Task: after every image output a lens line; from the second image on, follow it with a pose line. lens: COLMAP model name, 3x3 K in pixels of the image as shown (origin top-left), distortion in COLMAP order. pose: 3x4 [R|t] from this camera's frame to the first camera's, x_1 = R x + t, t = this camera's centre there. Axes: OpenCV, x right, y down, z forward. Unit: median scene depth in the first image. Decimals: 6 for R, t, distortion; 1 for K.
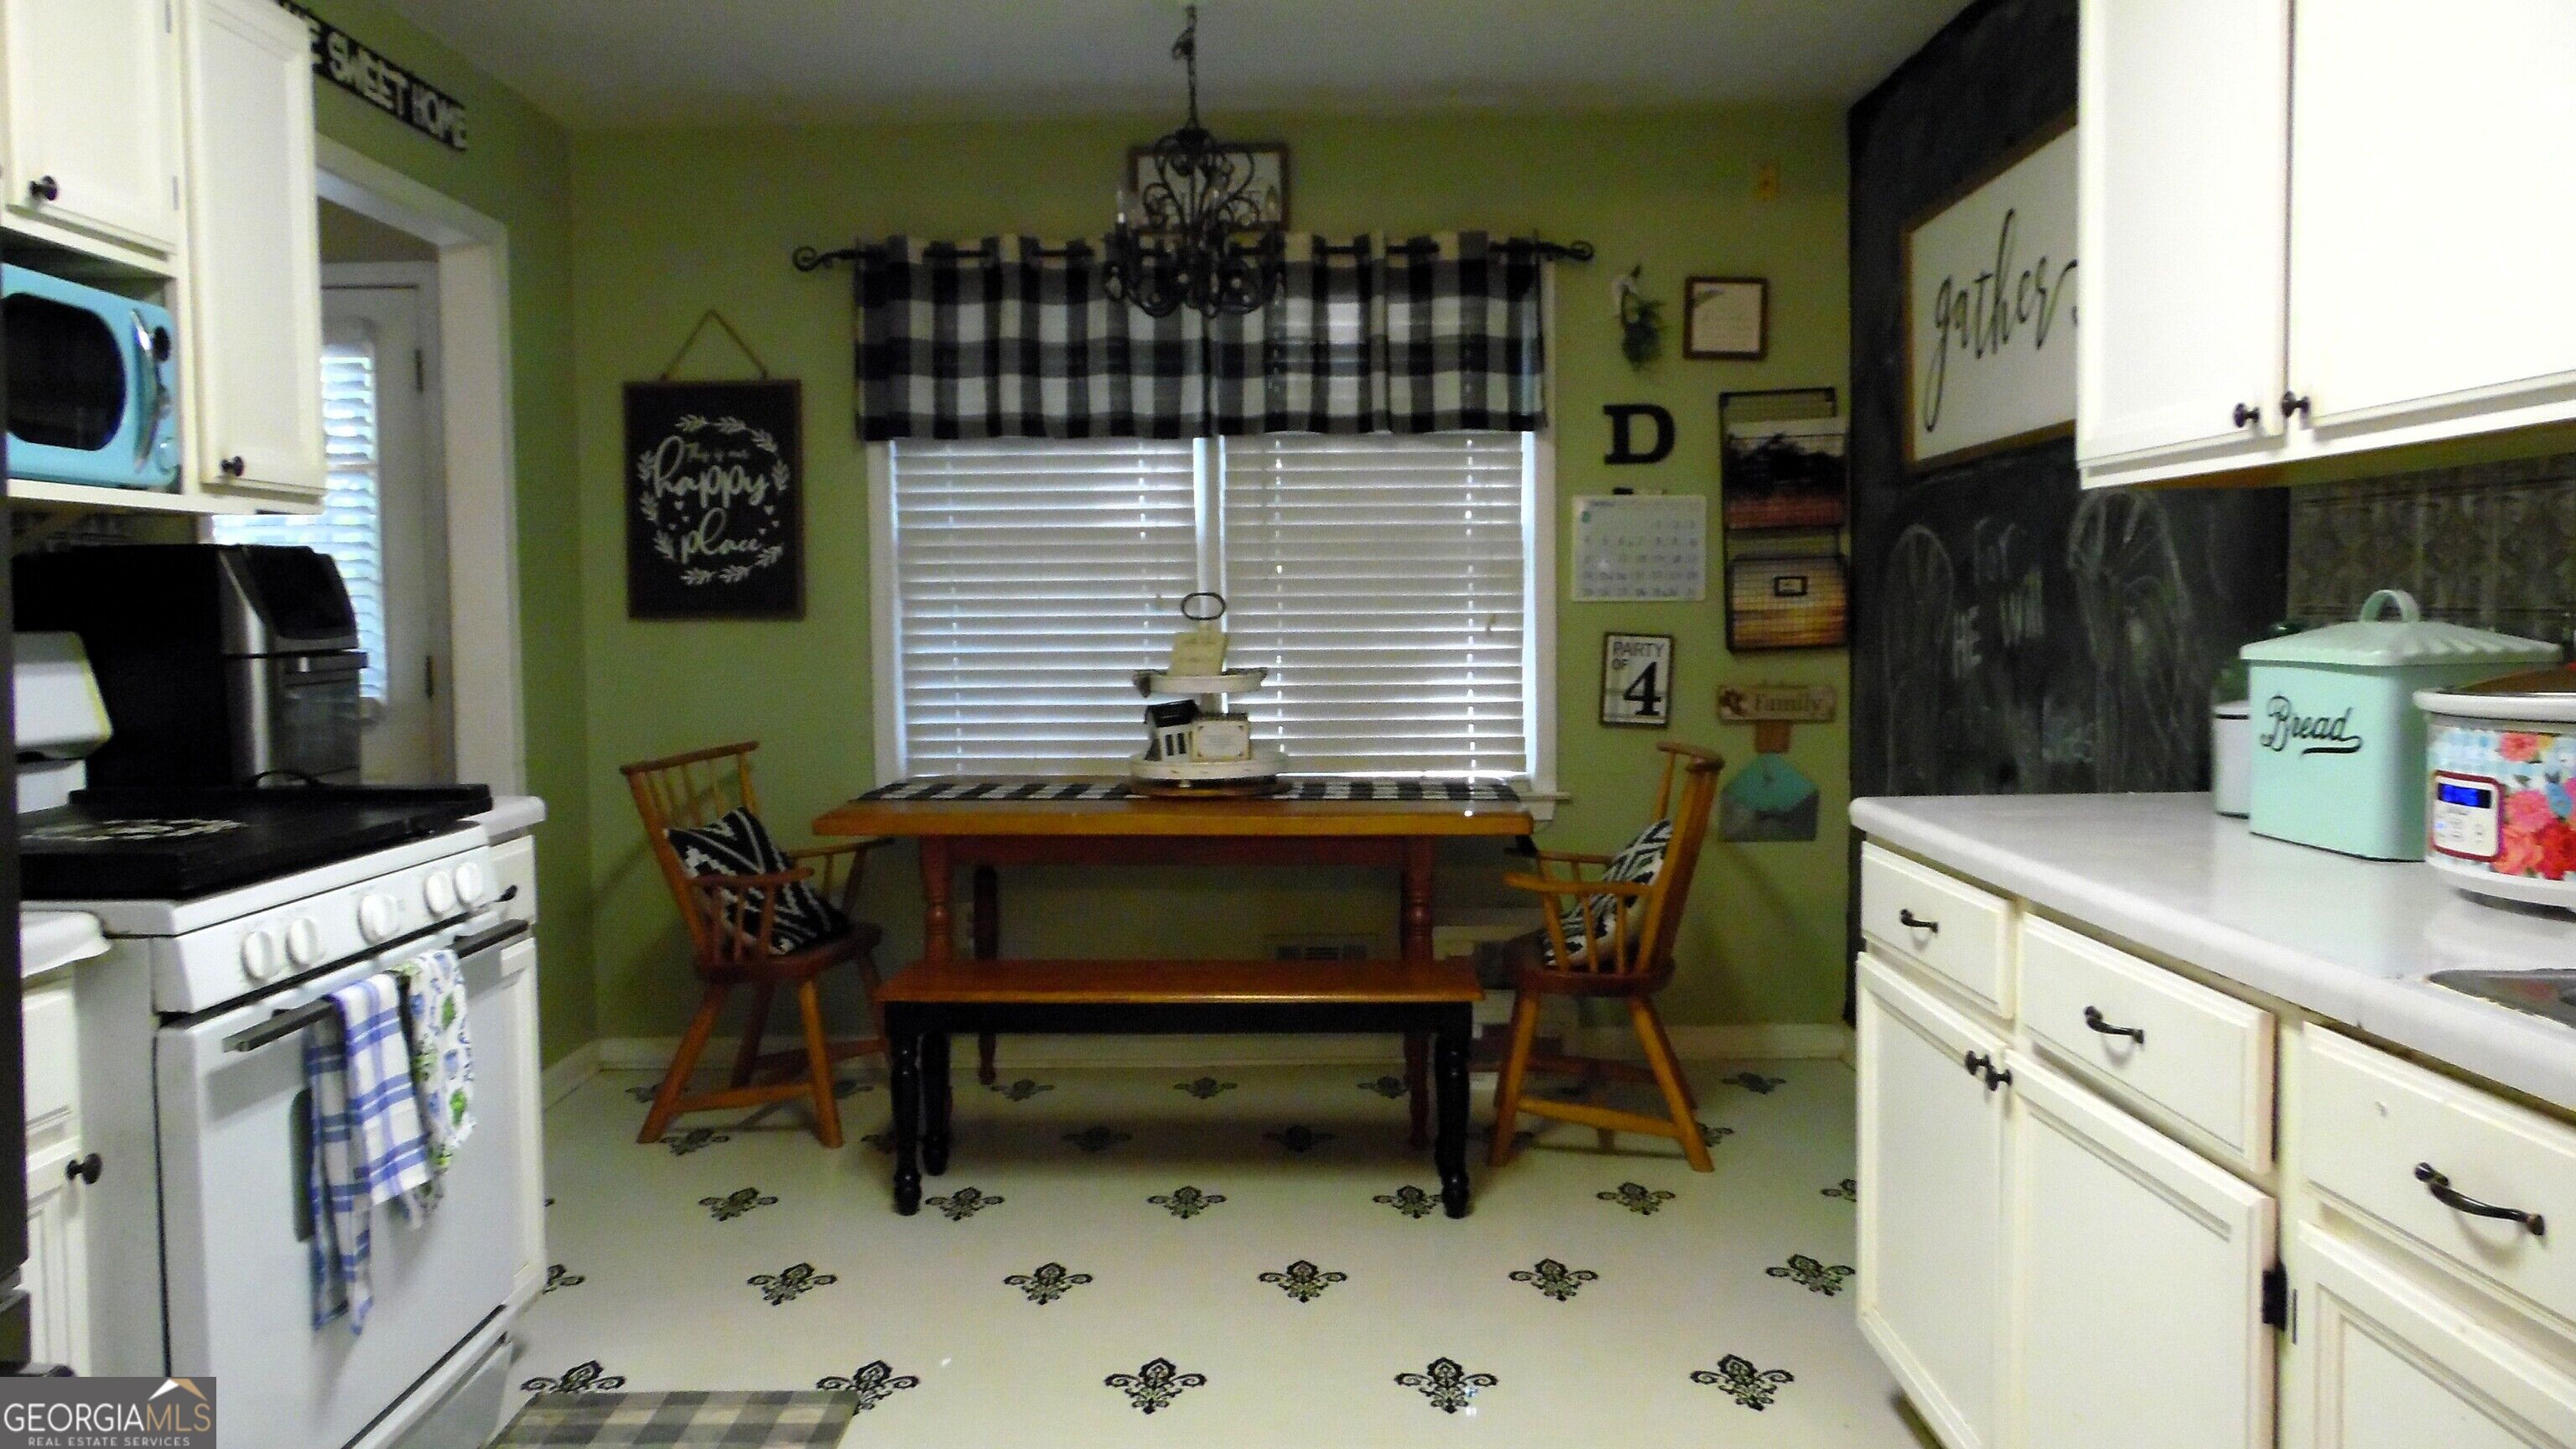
lens RADIAL K [[1980.9, 0, 1282.9], [0, 1980.9, 725.6], [0, 0, 1]] dist [-0.004595, 0.064050]
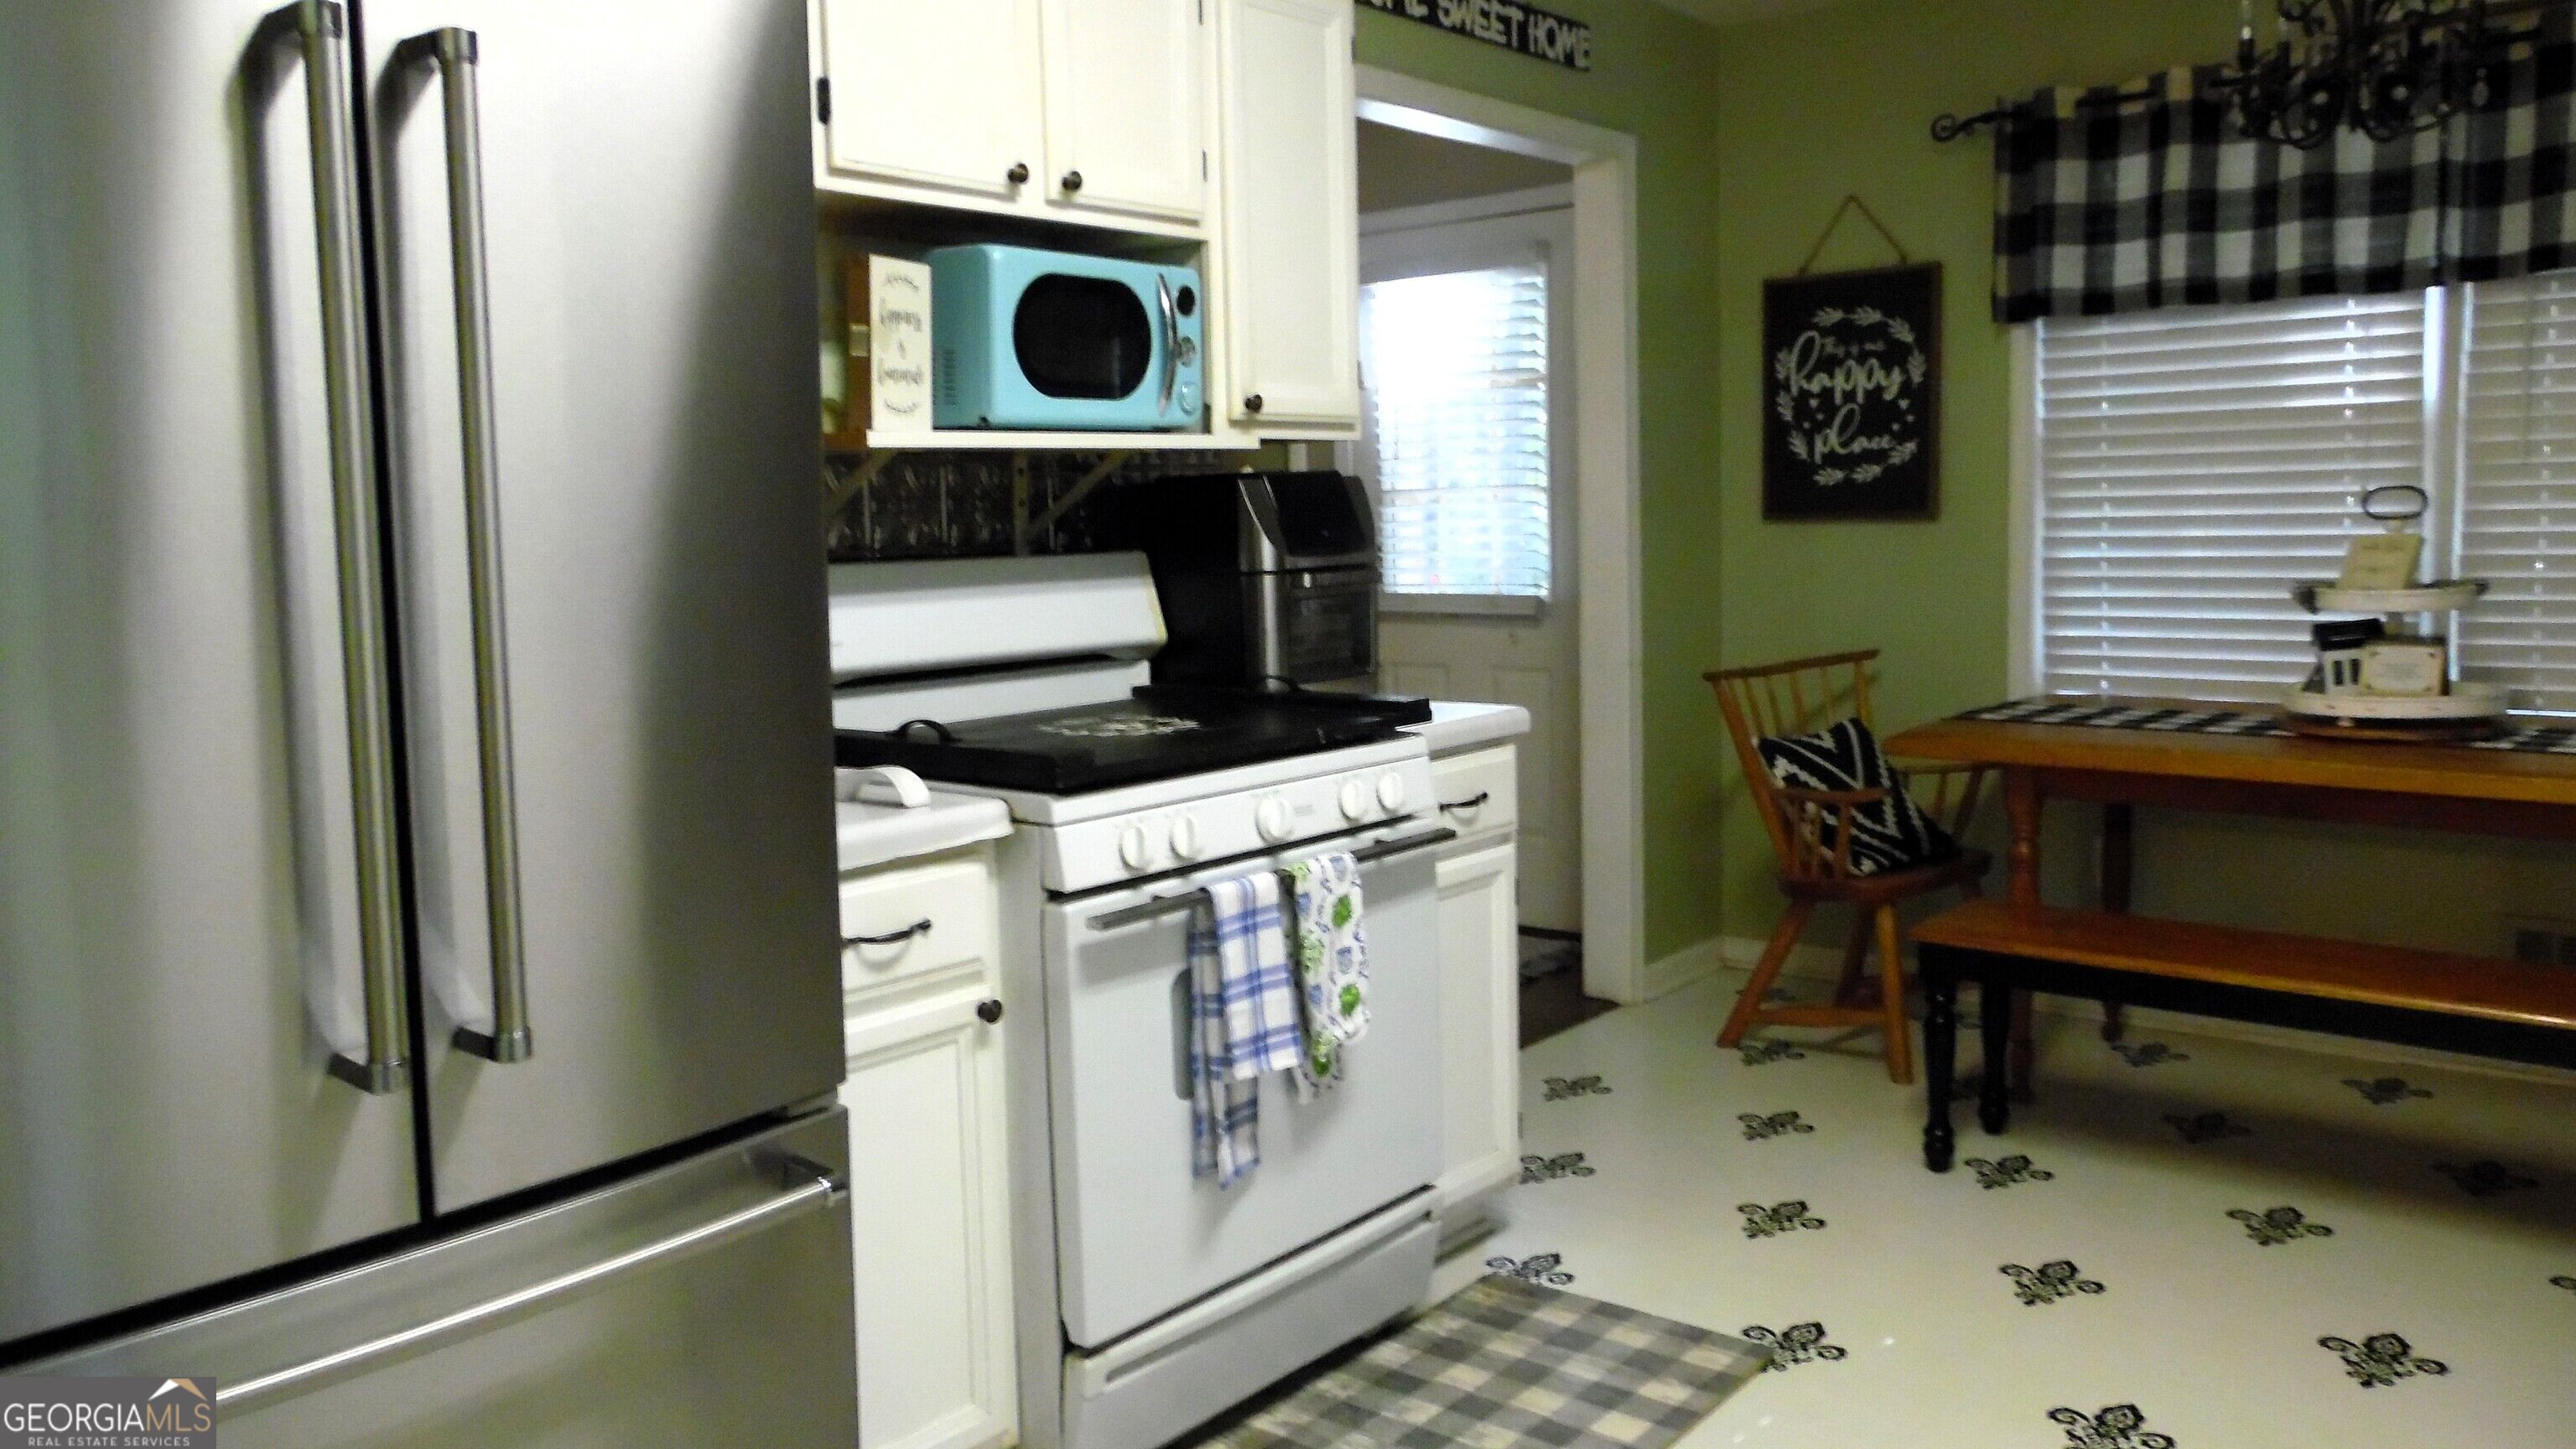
lens RADIAL K [[1980.9, 0, 1275.1], [0, 1980.9, 725.4], [0, 0, 1]] dist [-0.004595, 0.064050]
pose [[0.776133, 0.059028, -0.627800, 0.131905], [-0.020707, 0.997458, 0.068185, -0.017172], [0.630229, -0.039920, 0.775382, 0.088758]]
